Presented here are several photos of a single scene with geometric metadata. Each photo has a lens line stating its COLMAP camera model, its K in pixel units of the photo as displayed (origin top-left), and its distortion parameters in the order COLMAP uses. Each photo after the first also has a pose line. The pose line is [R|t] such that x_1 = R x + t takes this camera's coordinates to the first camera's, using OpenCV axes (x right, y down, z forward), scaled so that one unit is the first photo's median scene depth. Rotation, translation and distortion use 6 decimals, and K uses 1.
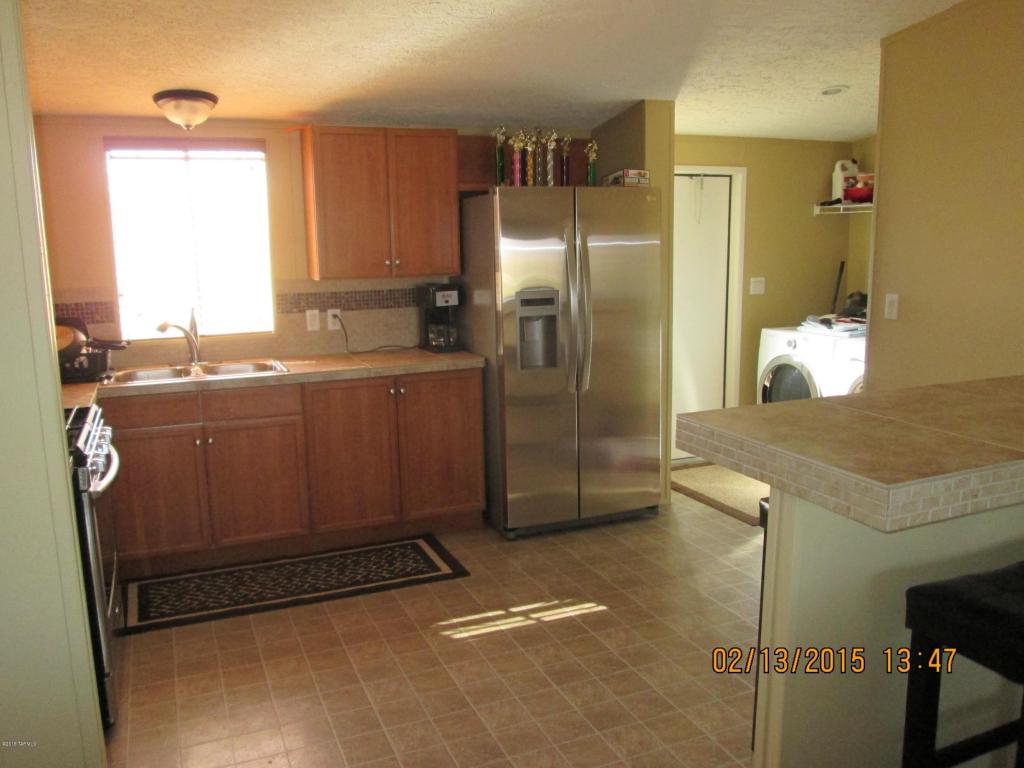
lens RADIAL K [[858.5, 0, 509.5], [0, 858.5, 377.8], [0, 0, 1]] dist [-0.043786, 0.020725]
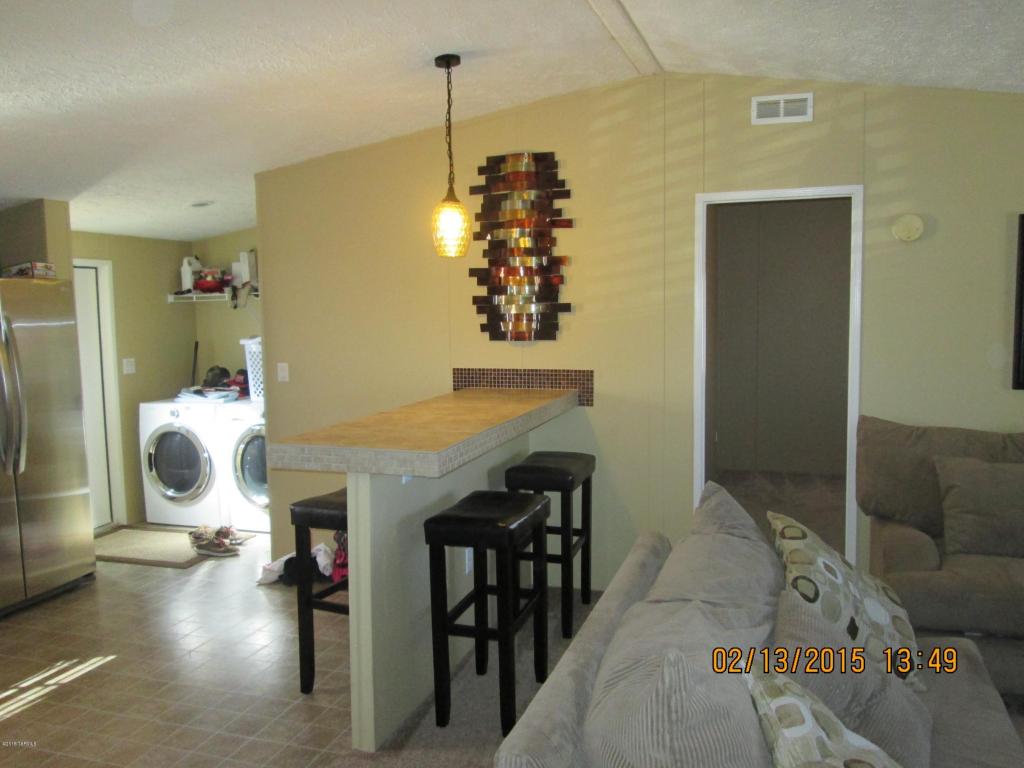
lens RADIAL K [[858.5, 0, 516.1], [0, 858.5, 383.4], [0, 0, 1]] dist [-0.043786, 0.020725]
pose [[0.651493, -0.068394, 0.755565, -0.279093], [0.135983, 0.990326, -0.027608, 0.017401], [-0.746368, 0.120731, 0.654491, -0.122478]]
